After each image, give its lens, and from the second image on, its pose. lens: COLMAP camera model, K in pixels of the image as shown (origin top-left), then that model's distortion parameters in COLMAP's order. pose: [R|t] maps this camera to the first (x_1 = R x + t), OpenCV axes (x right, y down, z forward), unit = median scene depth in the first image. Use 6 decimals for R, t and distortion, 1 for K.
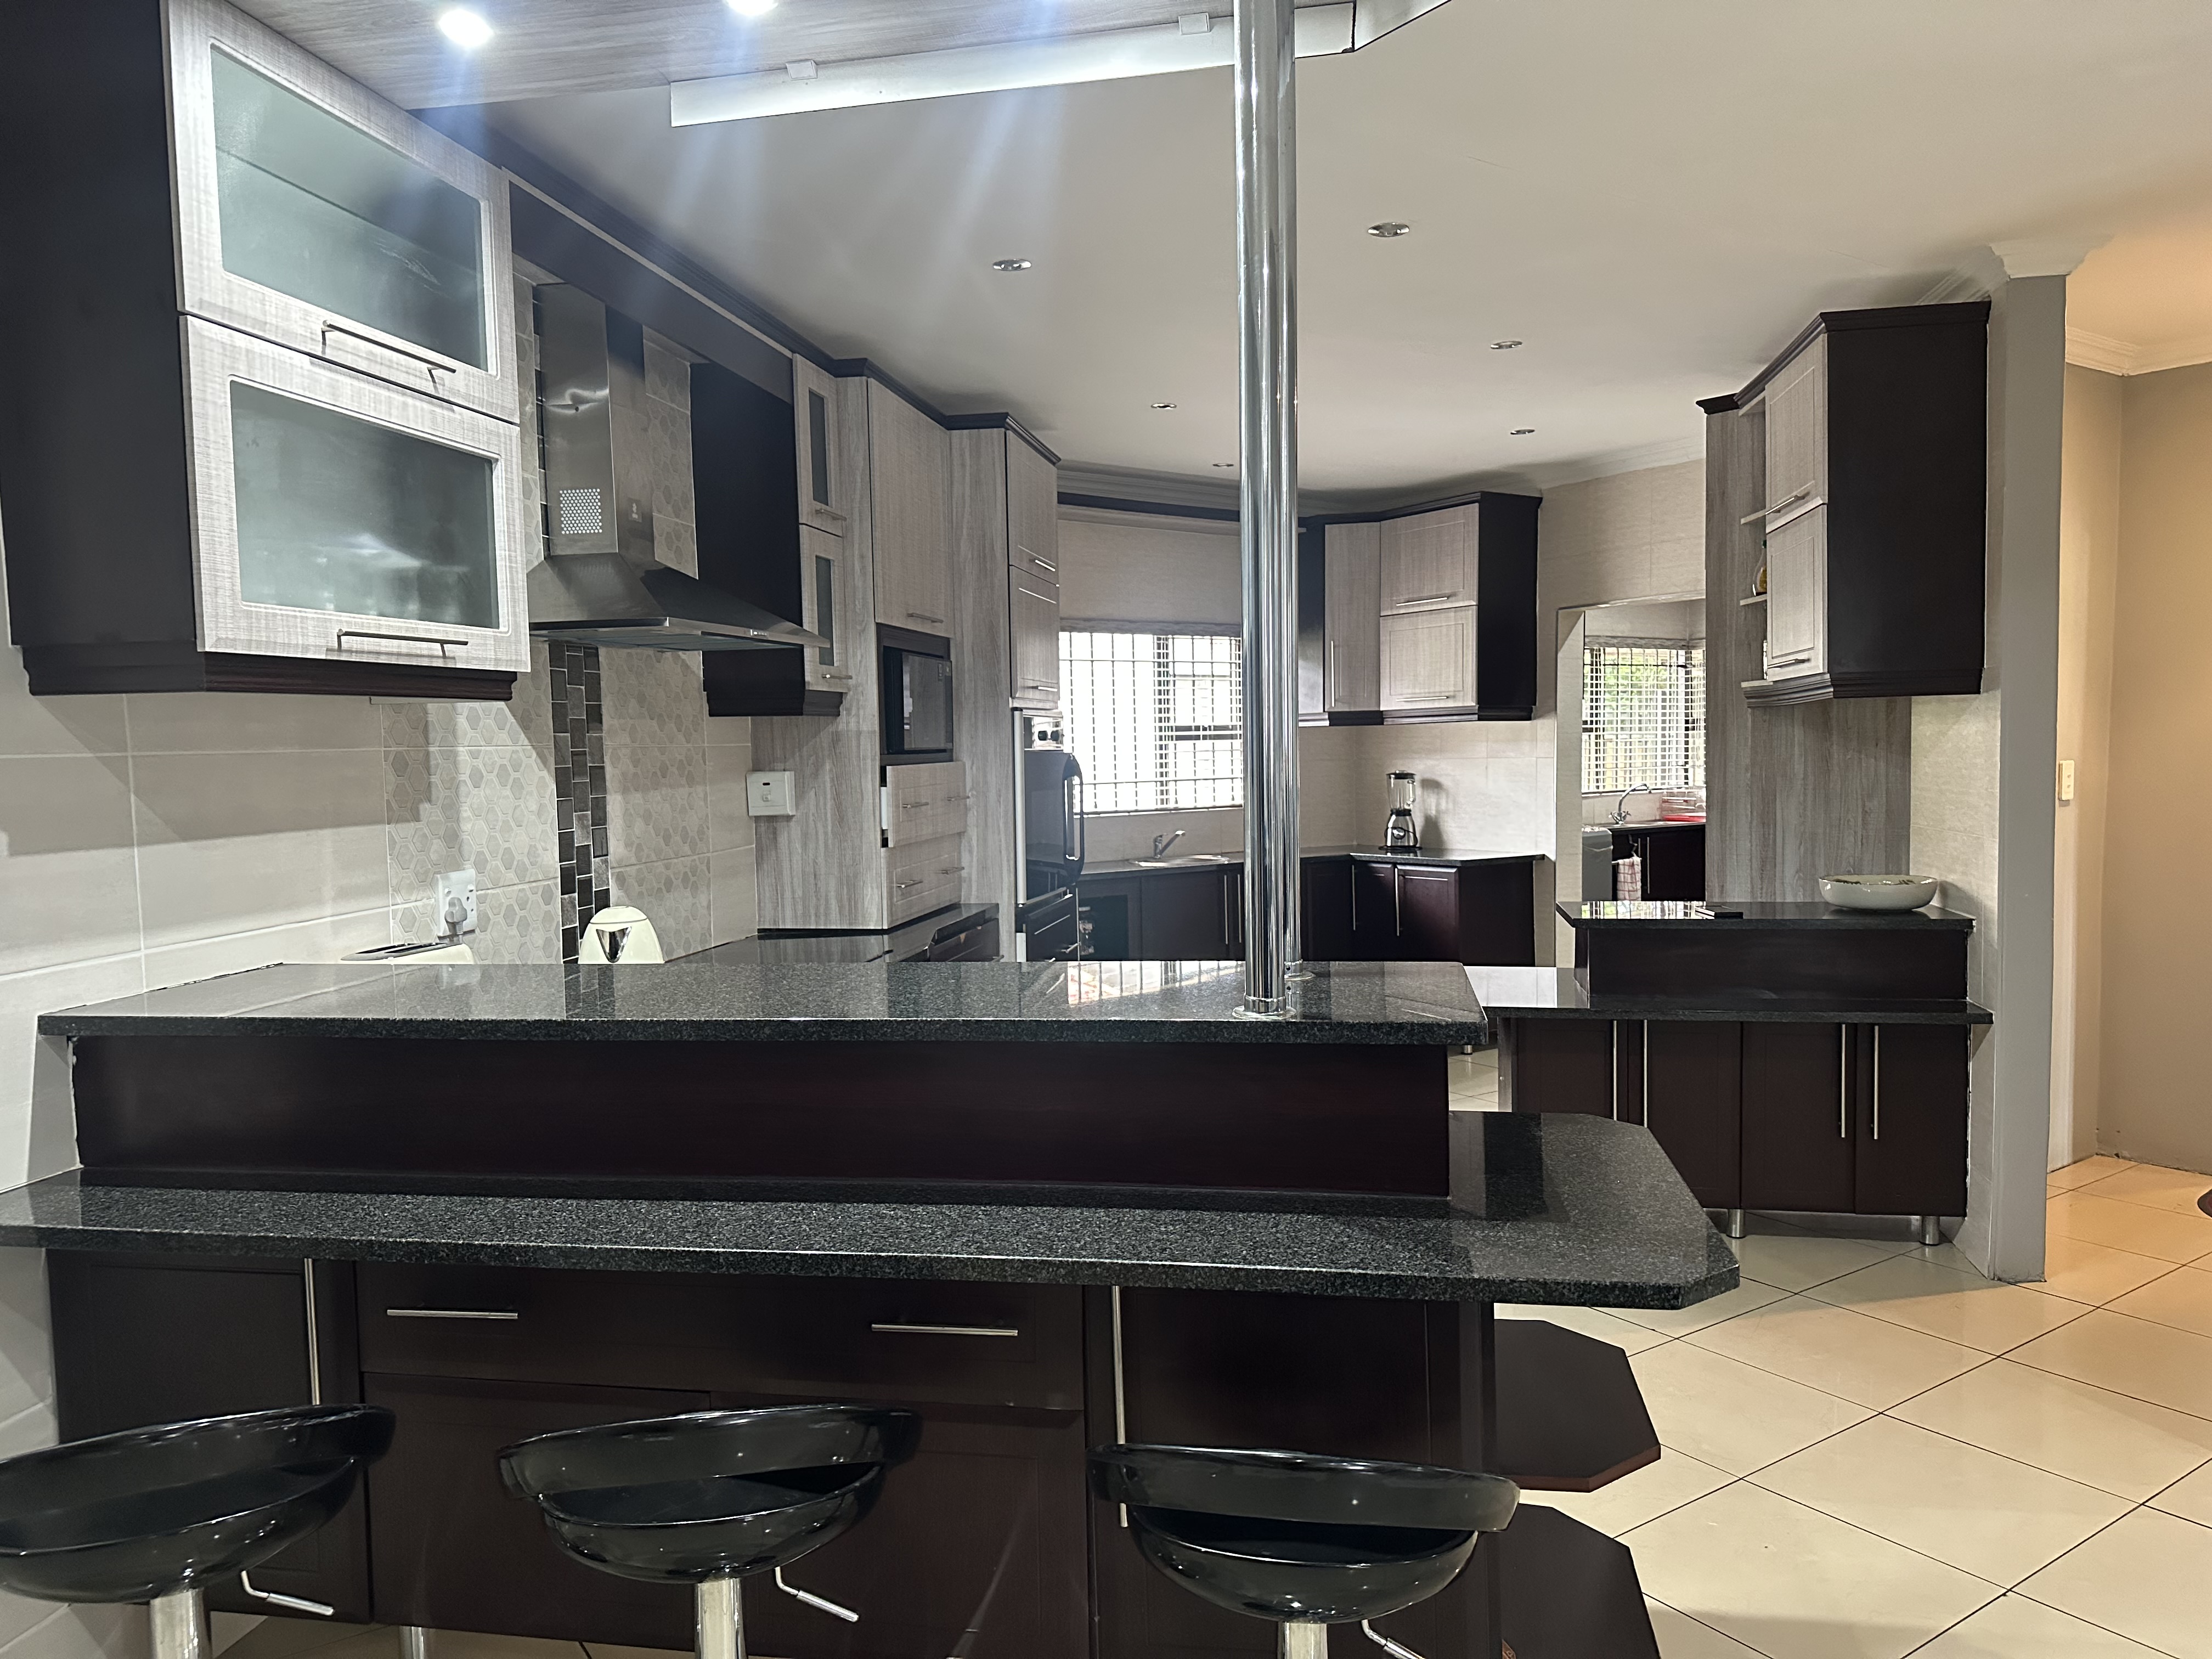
lens RADIAL K [[1536.2, 0, 1106.0], [0, 1536.2, 829.5], [0, 0, 1]] dist [0.054208, -0.075137]
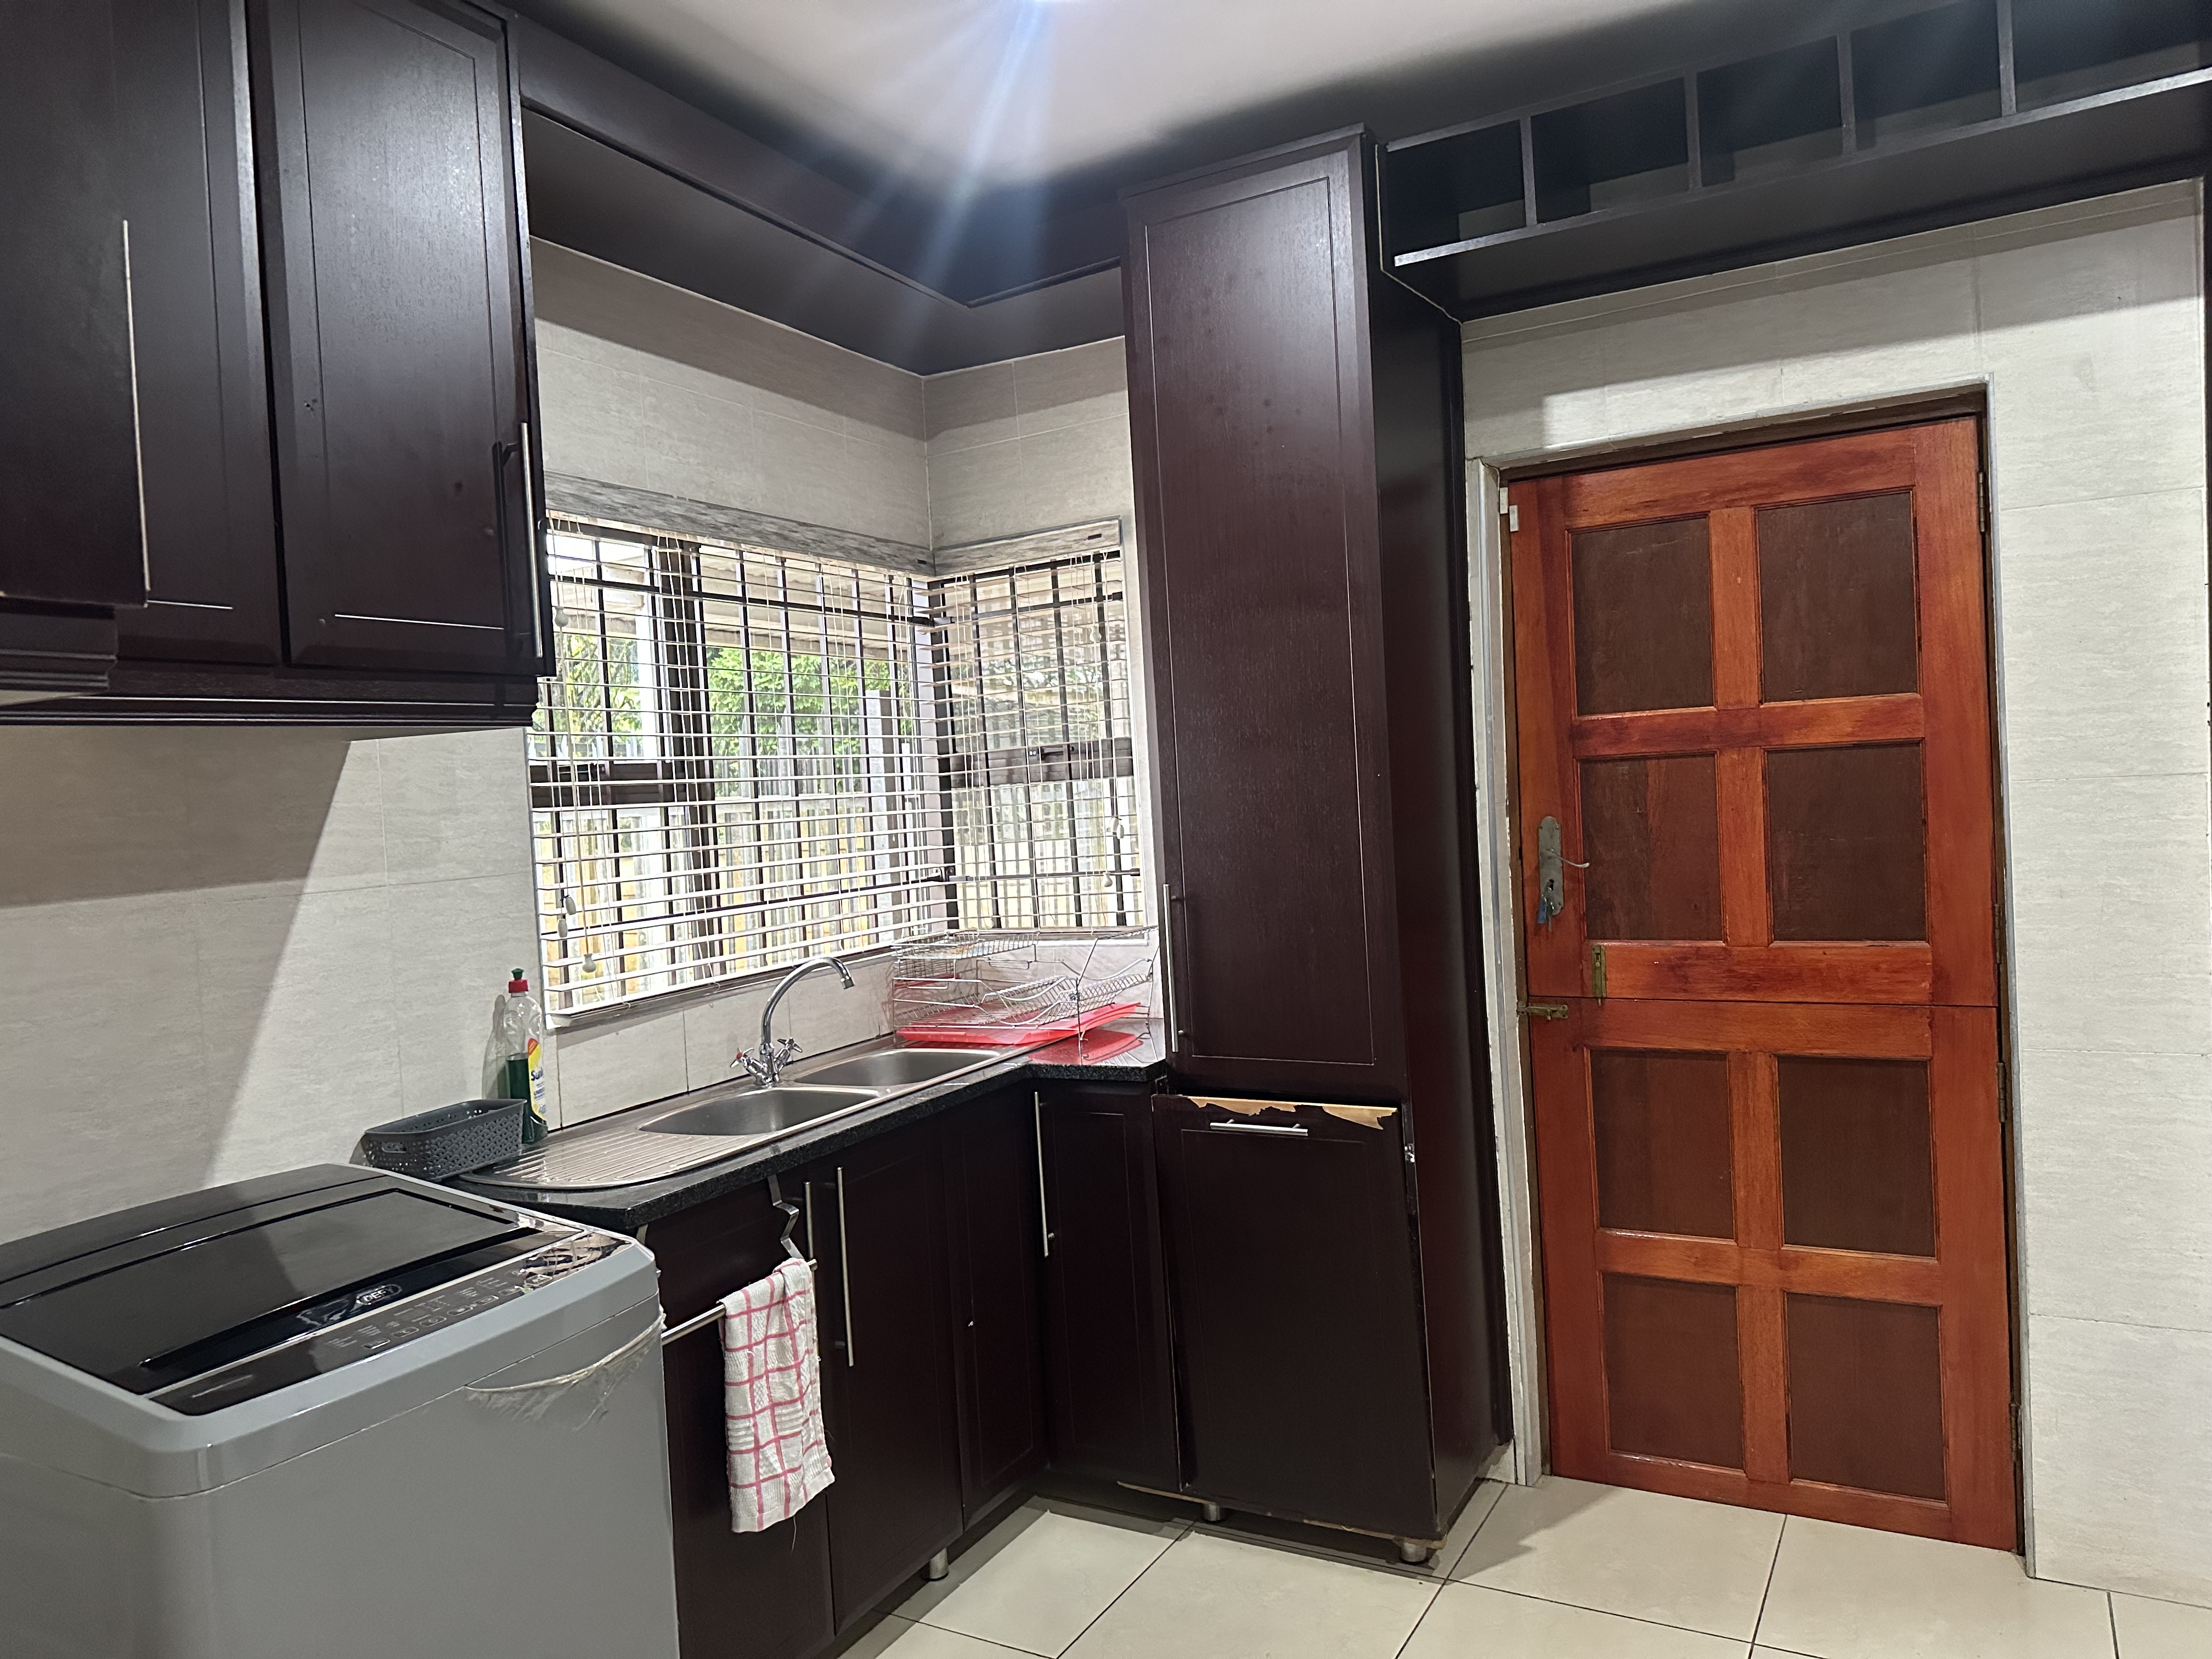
lens RADIAL K [[1536.2, 0, 1106.0], [0, 1536.2, 829.5], [0, 0, 1]] dist [0.054208, -0.075137]
pose [[0.892169, -0.037677, 0.450127, 0.576013], [0.054112, 0.998254, -0.023695, -0.101826], [-0.448448, 0.045497, 0.892650, 1.543109]]
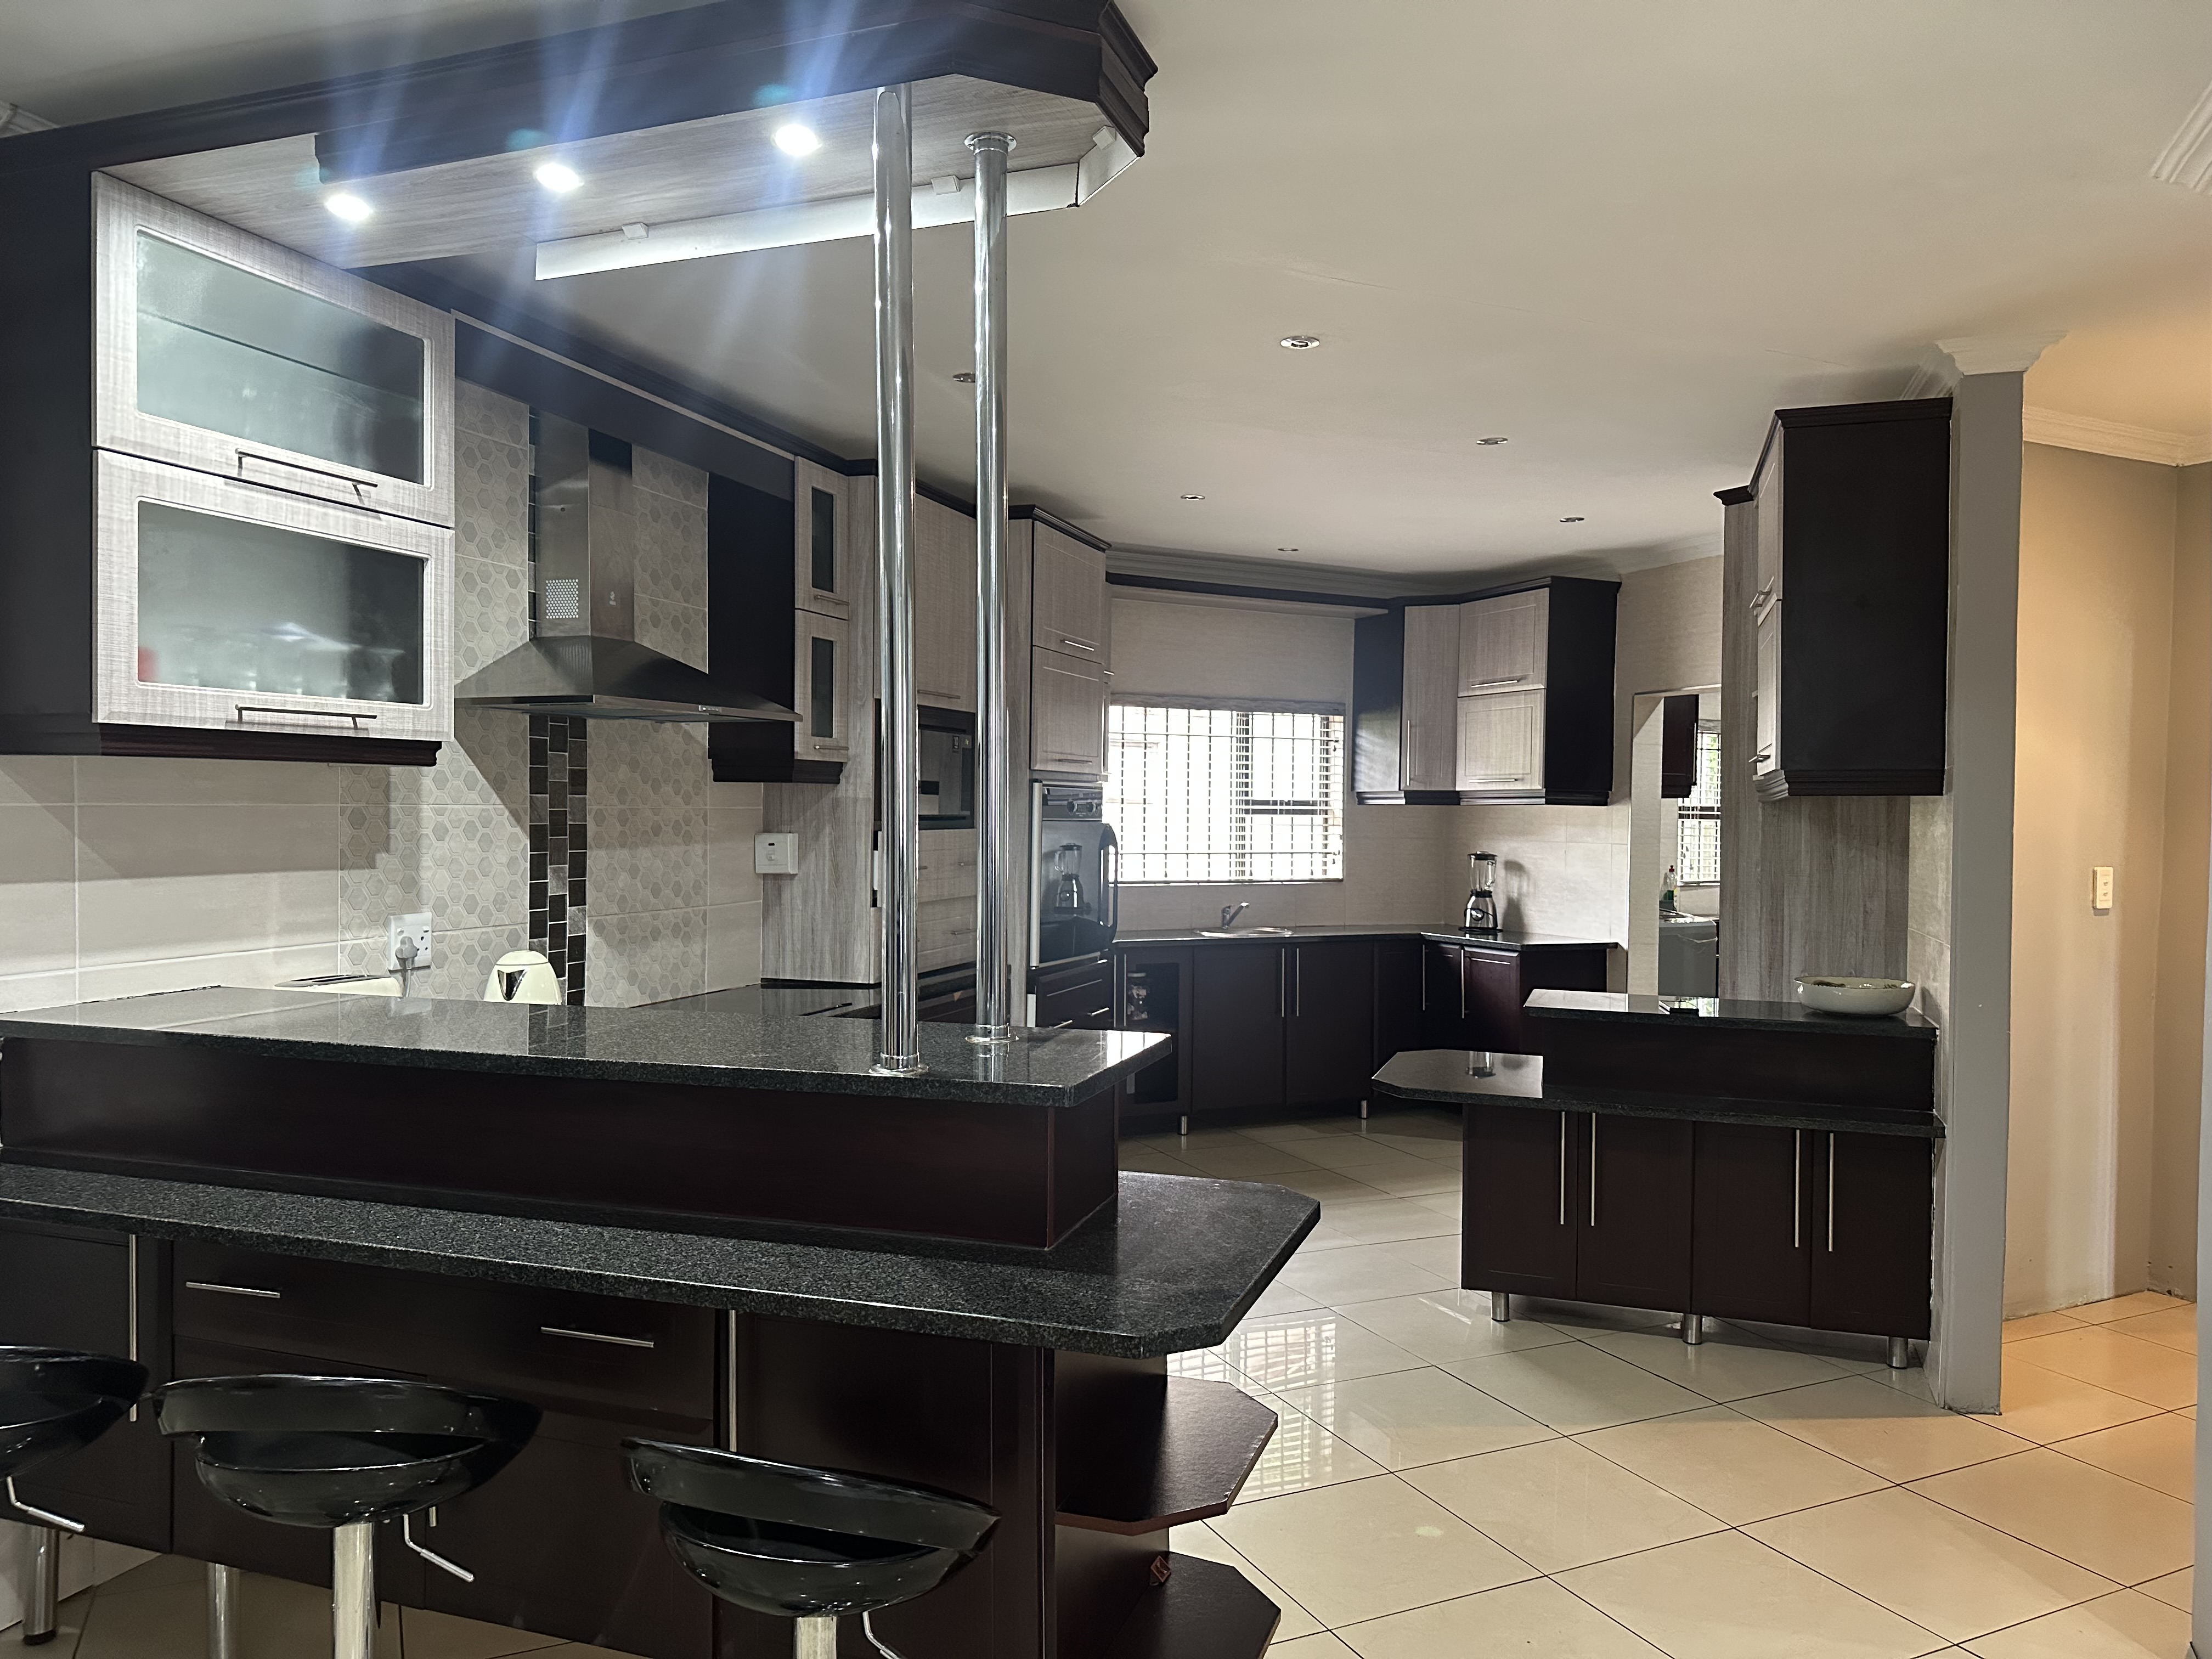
lens RADIAL K [[1527.7, 0, 1101.7], [0, 1527.7, 823.8], [0, 0, 1]] dist [0.050817, -0.065917]
pose [[0.987513, 0.032400, -0.154169, 0.185936], [-0.039420, 0.998310, -0.042700, -0.007634], [0.152525, 0.048244, 0.987121, -0.032030]]
